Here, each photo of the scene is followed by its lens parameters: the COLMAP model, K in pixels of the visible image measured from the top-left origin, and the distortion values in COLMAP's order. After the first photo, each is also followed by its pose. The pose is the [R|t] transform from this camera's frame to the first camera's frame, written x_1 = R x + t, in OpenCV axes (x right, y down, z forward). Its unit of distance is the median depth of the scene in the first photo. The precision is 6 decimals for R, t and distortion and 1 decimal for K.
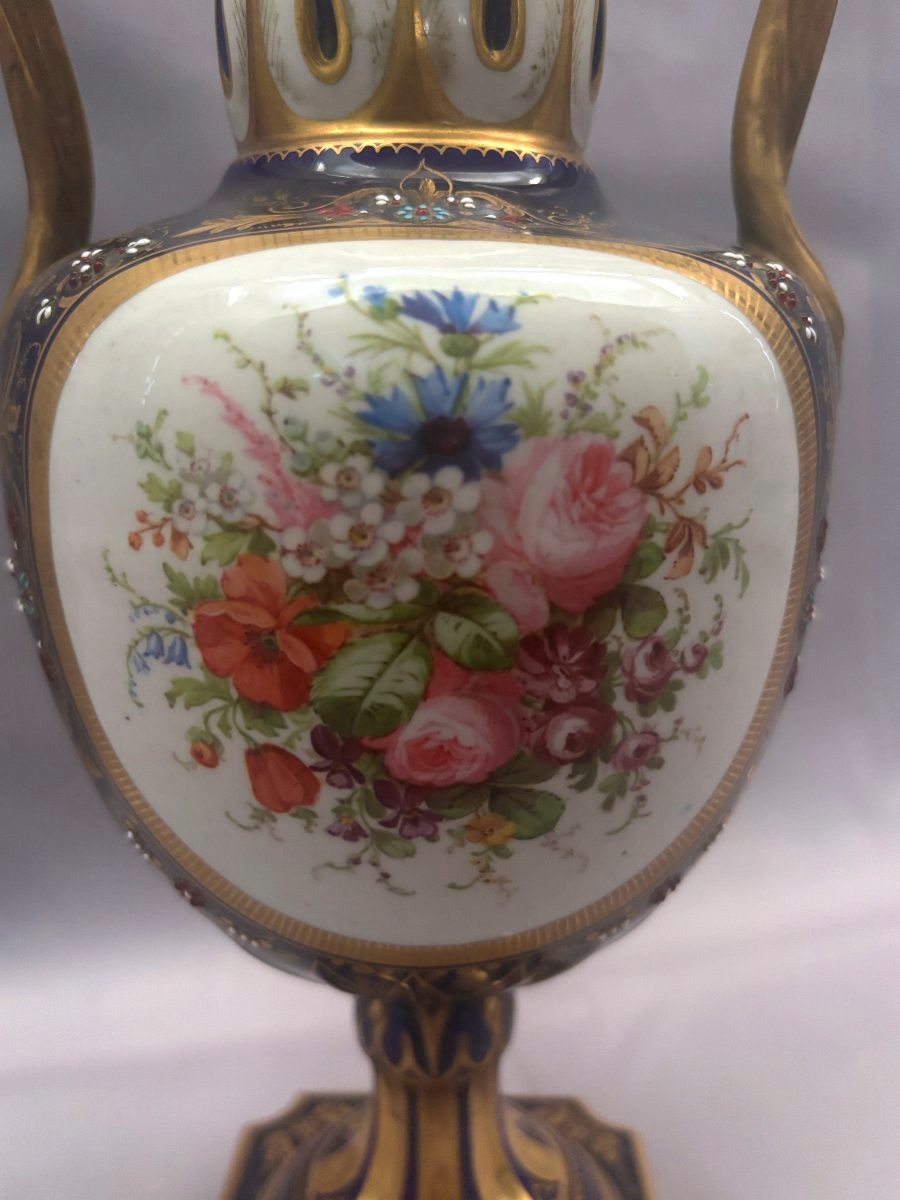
lens RADIAL K [[1160.7, 0, 450.0], [0, 1160.7, 600.0], [0, 0, 1]] dist [0.045846, -0.003455]
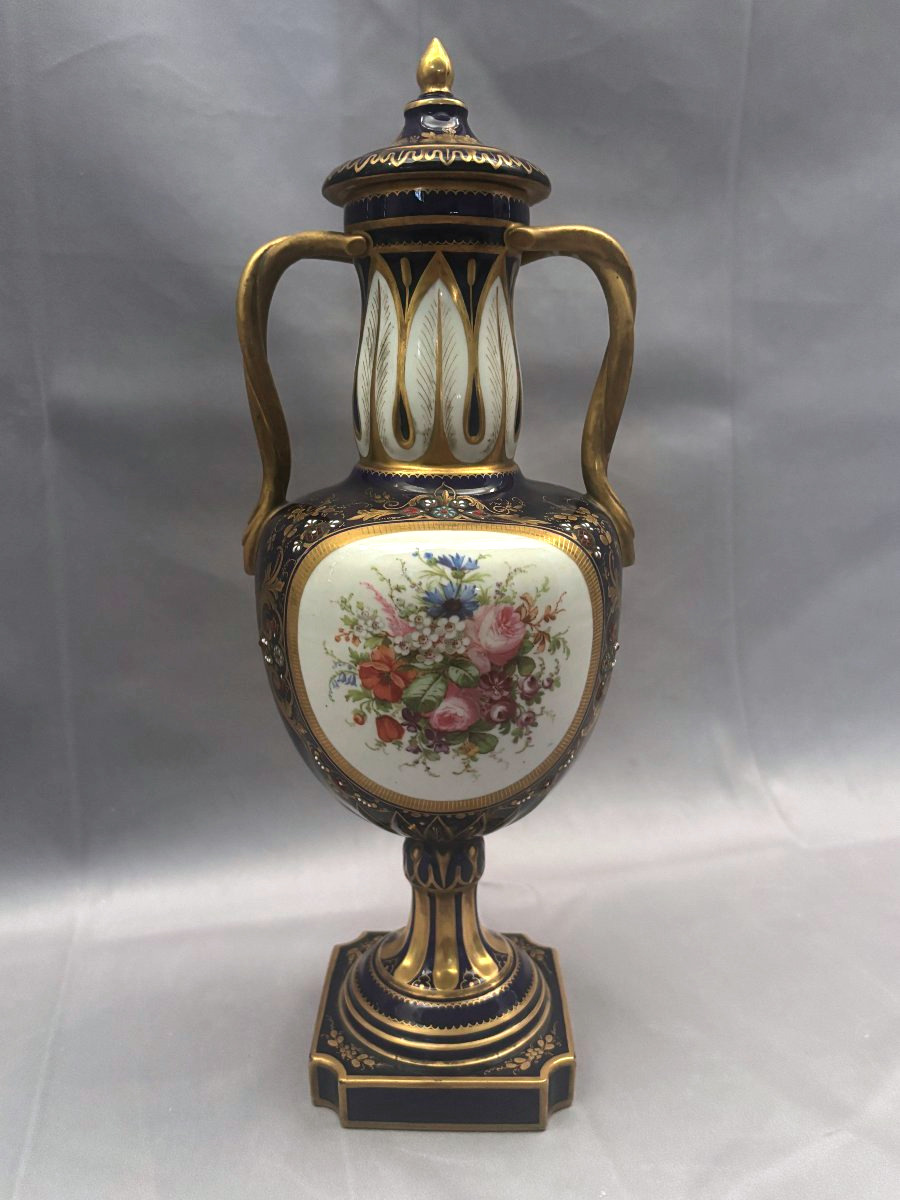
lens RADIAL K [[1160.7, 0, 450.0], [0, 1160.7, 600.0], [0, 0, 1]] dist [0.045846, -0.003455]
pose [[0.999988, 0.004180, 0.002596, -0.017243], [-0.004126, 0.999783, -0.020416, -0.086951], [-0.002681, 0.020405, 0.999788, -1.690884]]
